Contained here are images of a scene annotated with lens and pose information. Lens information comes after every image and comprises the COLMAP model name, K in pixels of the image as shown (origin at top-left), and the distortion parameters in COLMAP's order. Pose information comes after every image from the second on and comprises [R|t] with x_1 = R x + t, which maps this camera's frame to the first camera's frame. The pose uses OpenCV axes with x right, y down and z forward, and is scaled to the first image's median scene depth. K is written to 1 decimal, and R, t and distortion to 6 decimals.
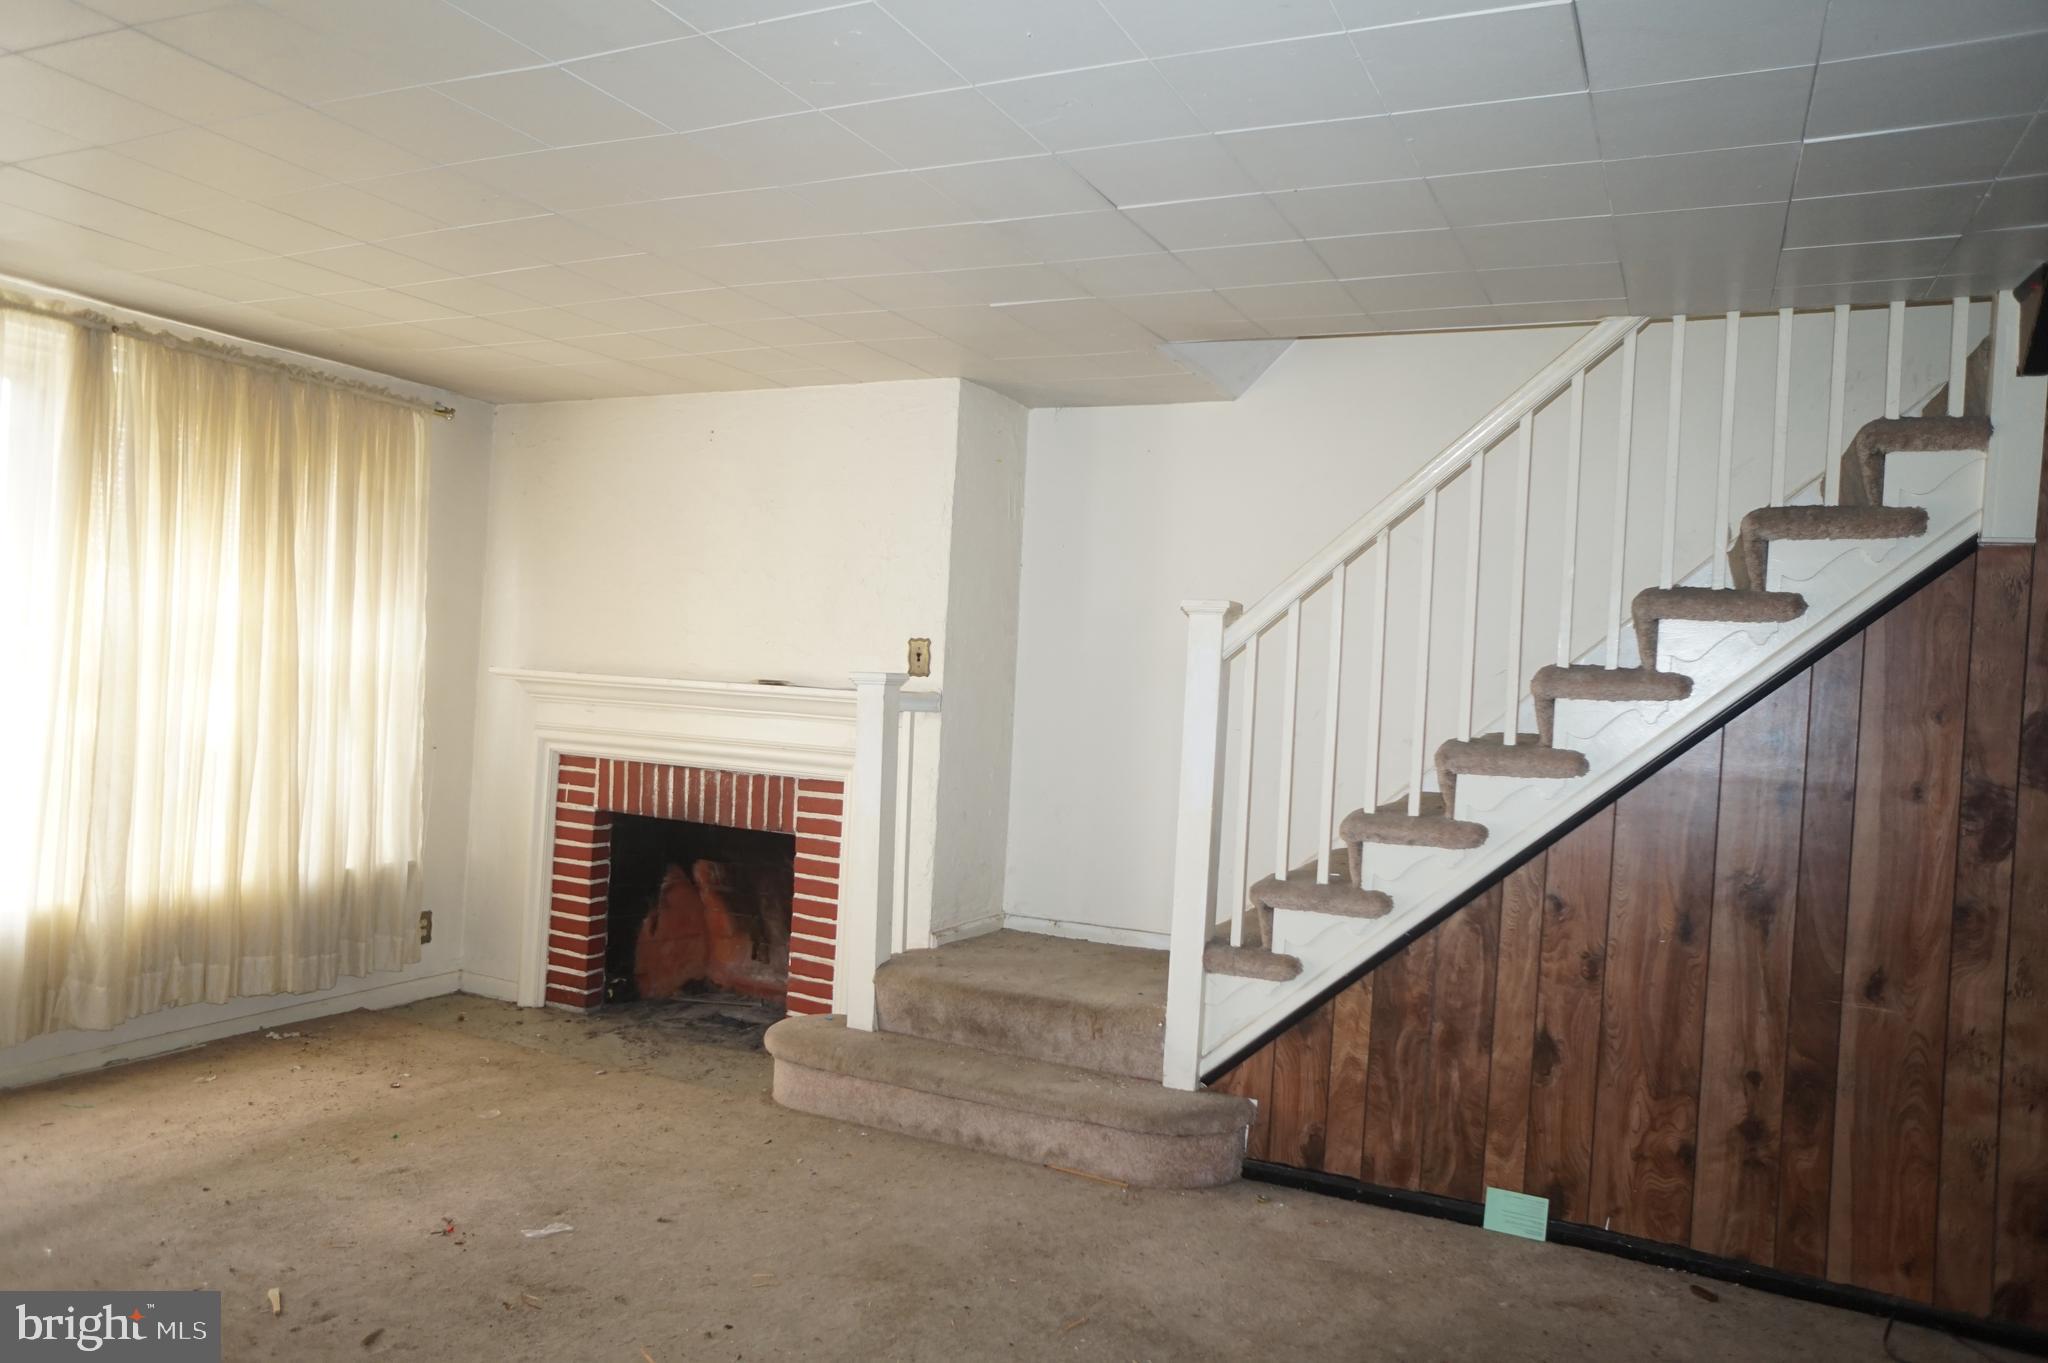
lens RADIAL K [[1360.3, 0, 1031.3], [0, 1360.3, 659.4], [0, 0, 1]] dist [-0.074337, 0.093187]
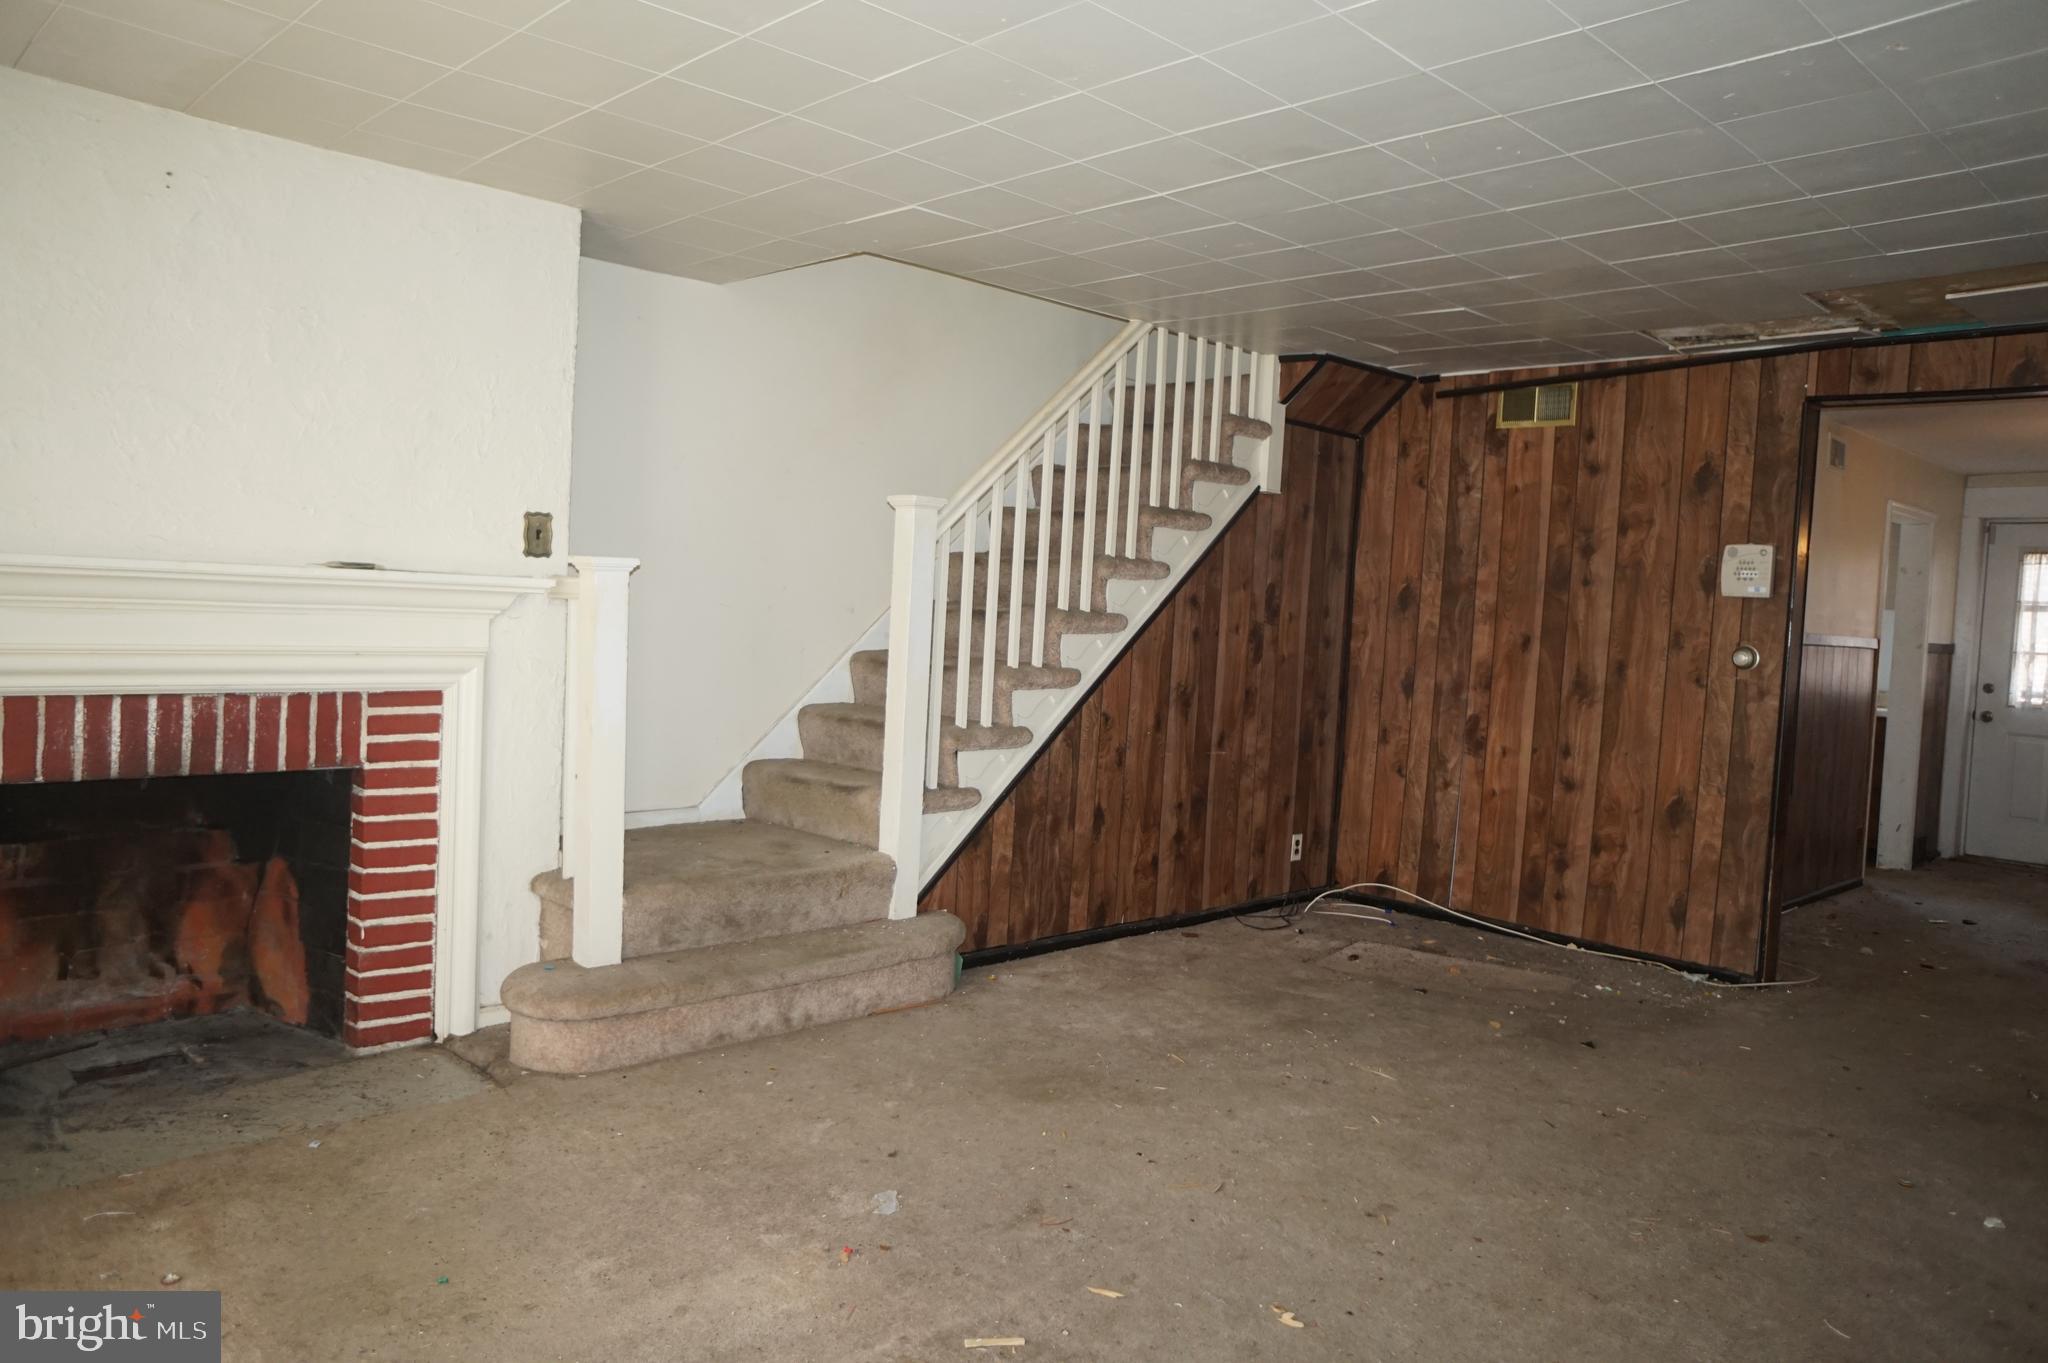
lens RADIAL K [[1360.3, 0, 1031.3], [0, 1360.3, 659.4], [0, 0, 1]] dist [-0.074337, 0.093187]
pose [[0.366315, -0.078796, 0.927148, -0.953545], [-0.040529, 0.994111, 0.100500, -0.026726], [-0.929608, -0.074391, 0.360965, 0.513381]]
